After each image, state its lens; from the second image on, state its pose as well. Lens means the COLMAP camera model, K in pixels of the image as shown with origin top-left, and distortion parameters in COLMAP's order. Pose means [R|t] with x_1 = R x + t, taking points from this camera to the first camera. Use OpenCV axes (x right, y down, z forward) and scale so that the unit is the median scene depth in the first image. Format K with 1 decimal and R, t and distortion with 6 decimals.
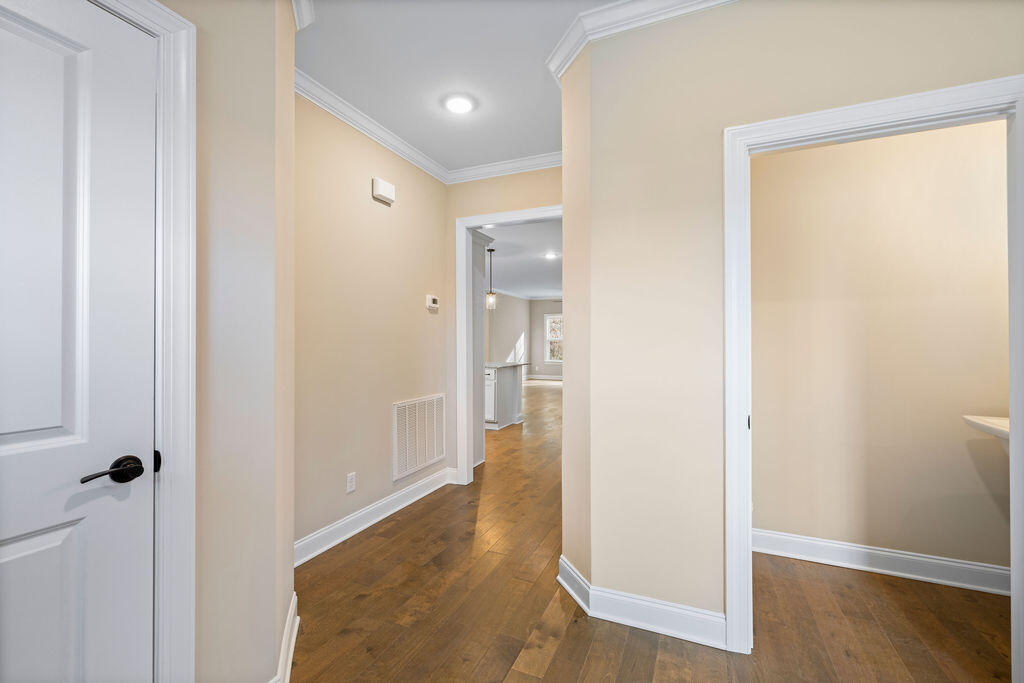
lens RADIAL K [[447.9, 0, 511.6], [0, 447.9, 341.5], [0, 0, 1]] dist [0.001001, -0.000204]
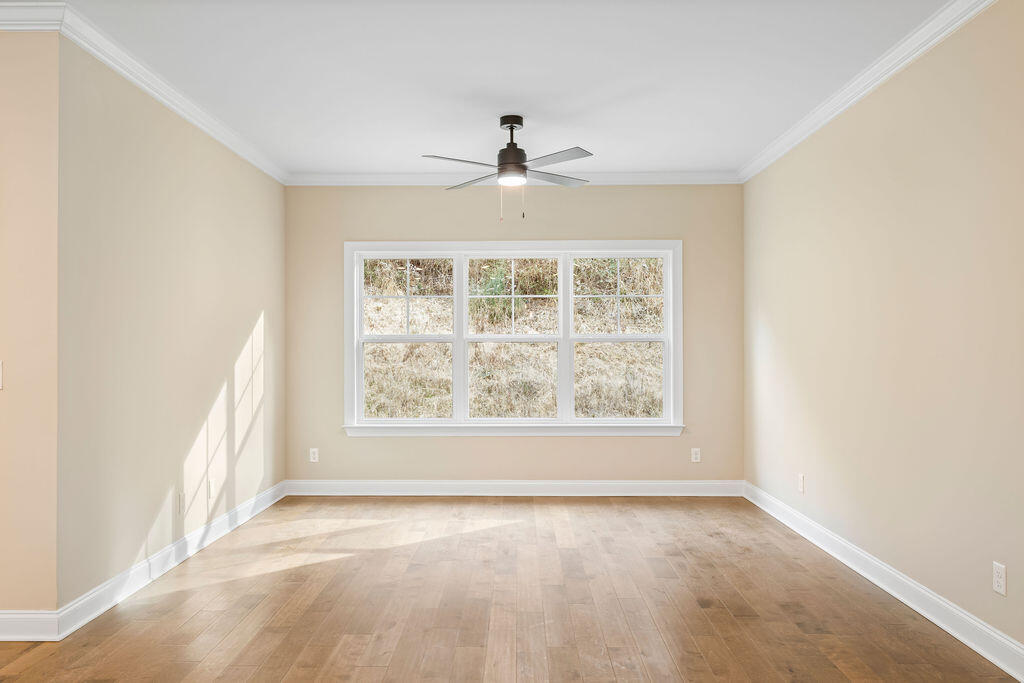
lens RADIAL K [[730.2, 0, 504.2], [0, 730.2, 346.5], [0, 0, 1]] dist [-0.006855, 0.004992]
pose [[0.923876, -0.006535, 0.382636, -0.002718], [0.006241, 0.999979, 0.002010, -0.001699], [-0.382641, 0.000531, 0.923897, 0.577485]]
